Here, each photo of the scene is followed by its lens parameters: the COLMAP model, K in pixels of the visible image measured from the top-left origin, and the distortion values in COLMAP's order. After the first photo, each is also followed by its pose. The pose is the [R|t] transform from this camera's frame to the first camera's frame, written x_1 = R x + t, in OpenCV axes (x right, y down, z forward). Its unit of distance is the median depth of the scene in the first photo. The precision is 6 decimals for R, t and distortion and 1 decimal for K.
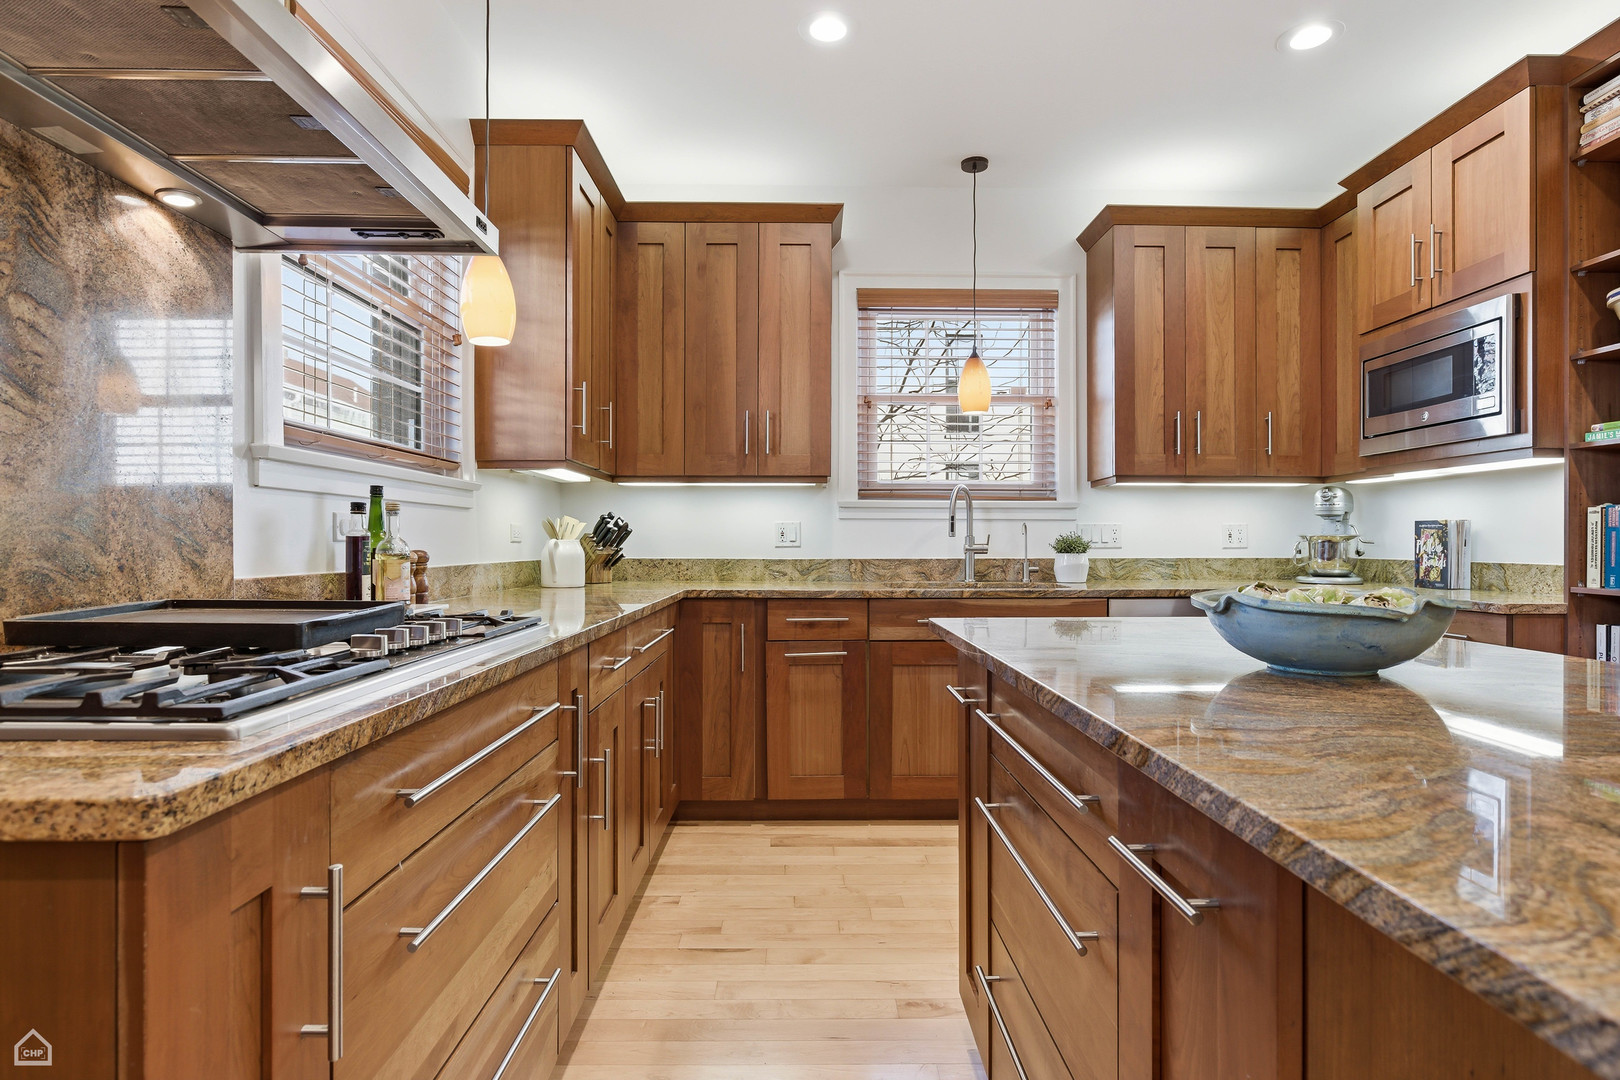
lens RADIAL K [[830.1, 0, 810.5], [0, 830.1, 548.2], [0, 0, 1]] dist [-0.001240, 0.000340]
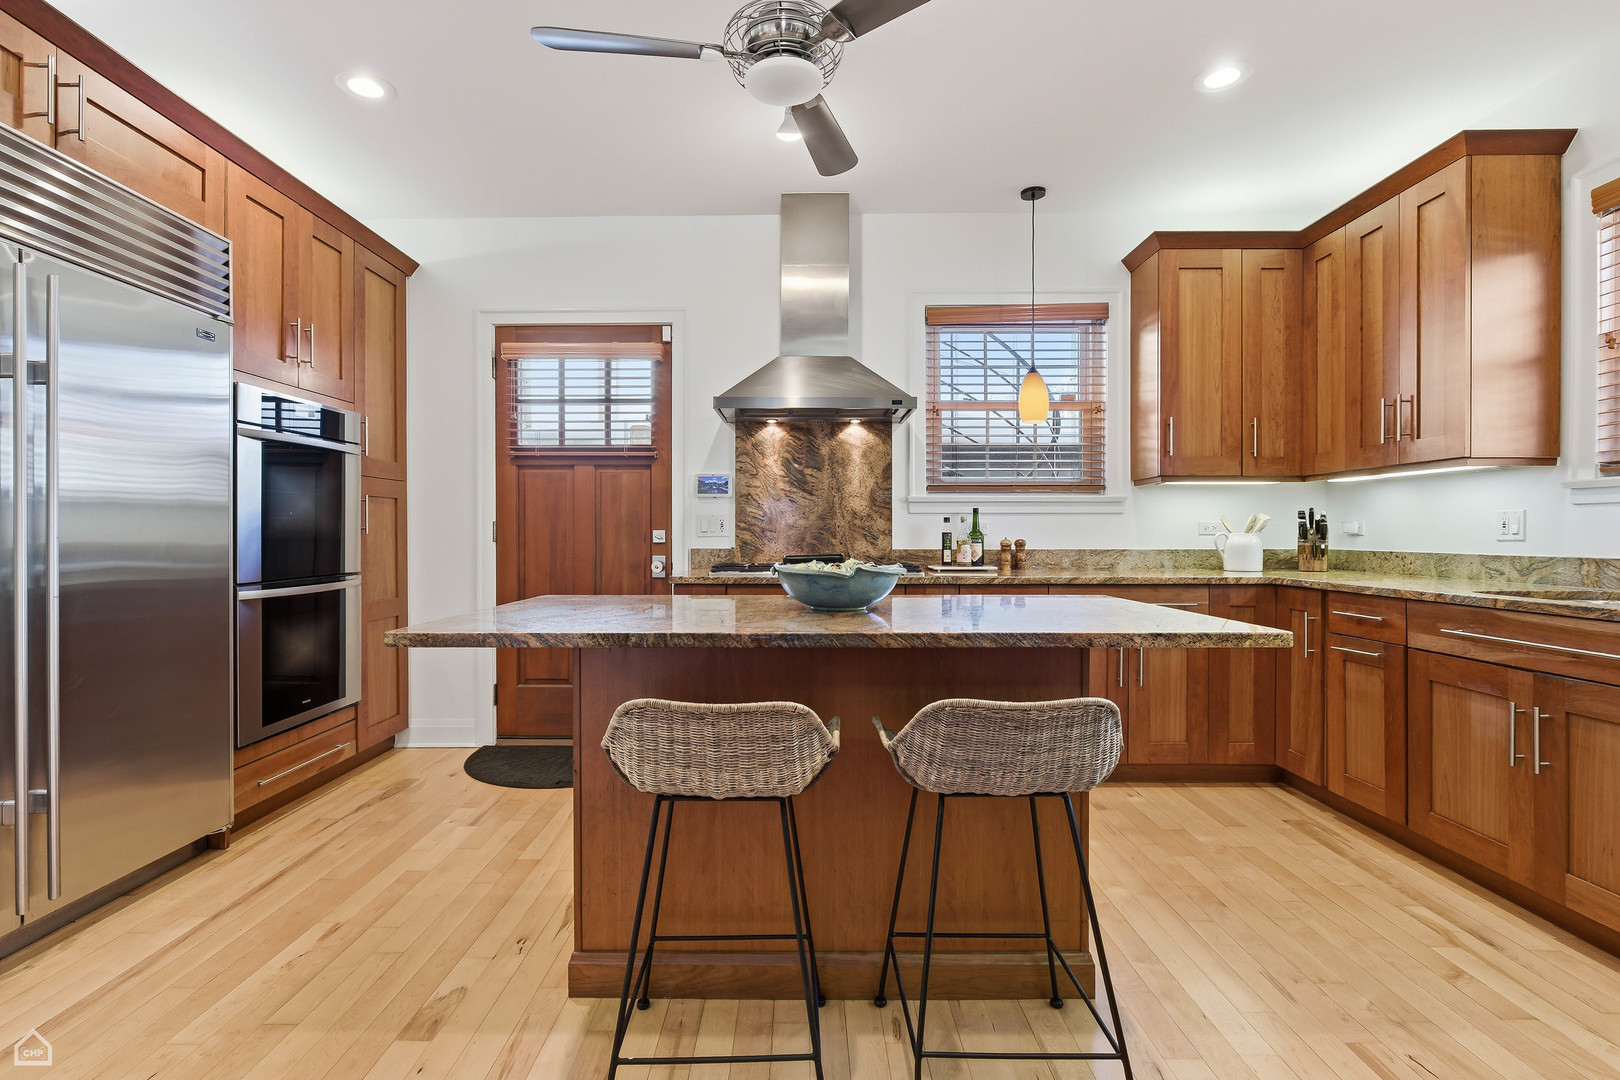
lens RADIAL K [[768.3, 0, 817.8], [0, 768.3, 536.5], [0, 0, 1]] dist [-0.000774, -0.000225]
pose [[0.006848, 0.002200, -0.999974, 0.875442], [-0.005534, 0.999982, 0.002162, -0.003960], [0.999961, 0.005519, 0.006860, 0.370138]]
